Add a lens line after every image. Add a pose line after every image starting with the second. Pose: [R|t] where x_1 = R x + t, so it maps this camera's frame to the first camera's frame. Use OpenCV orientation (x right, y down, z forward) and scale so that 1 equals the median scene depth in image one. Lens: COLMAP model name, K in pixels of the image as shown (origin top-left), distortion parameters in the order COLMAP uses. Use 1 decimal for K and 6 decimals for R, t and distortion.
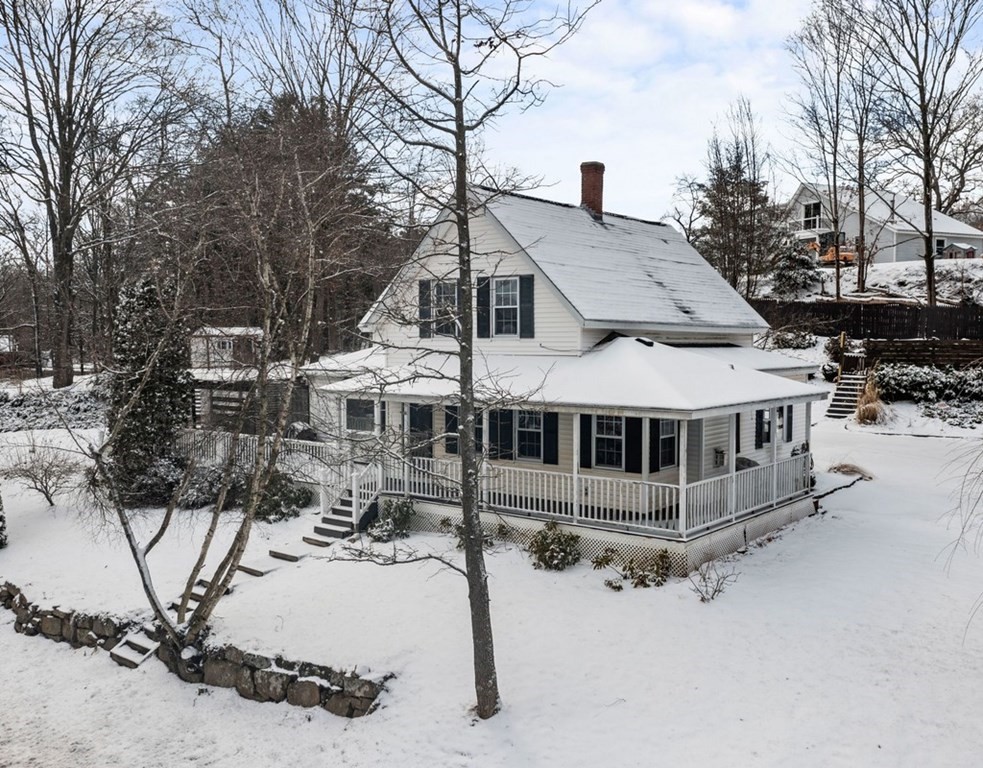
lens RADIAL K [[900.8, 0, 492.2], [0, 900.8, 377.8], [0, 0, 1]] dist [-0.009753, 0.000000]
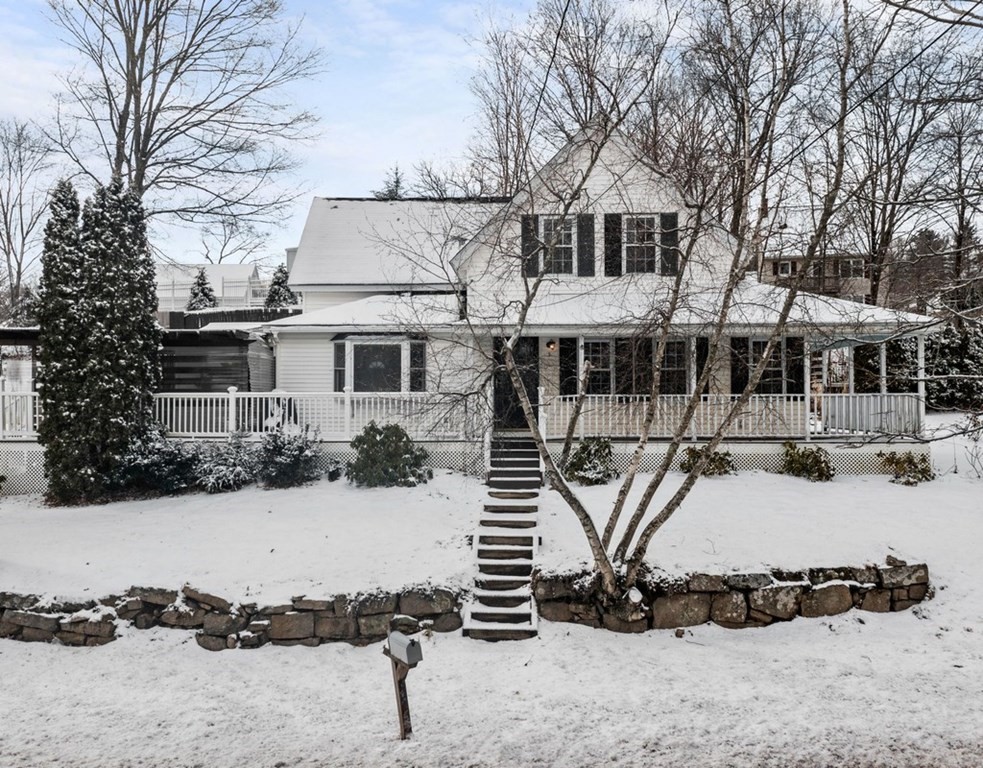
lens RADIAL K [[900.8, 0, 491.3], [0, 900.8, 384.4], [0, 0, 1]] dist [-0.009753, 0.000000]
pose [[0.815777, 0.004266, 0.578351, -0.958580], [0.026705, 0.998628, -0.045033, 0.158100], [-0.577750, 0.052182, 0.814544, 0.428029]]
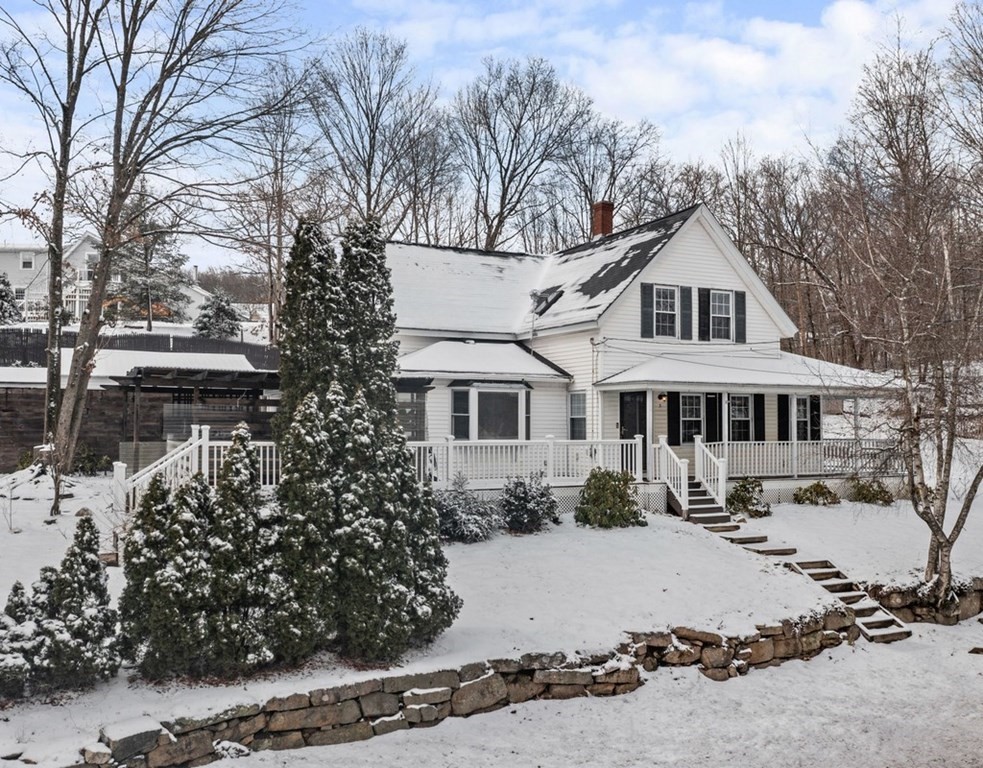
lens RADIAL K [[900.8, 0, 497.3], [0, 900.8, 388.8], [0, 0, 1]] dist [-0.009753, 0.000000]
pose [[0.429972, 0.033511, 0.902220, -1.649058], [0.034556, 0.997968, -0.053535, 0.098704], [-0.902181, 0.054196, 0.427940, 1.074125]]
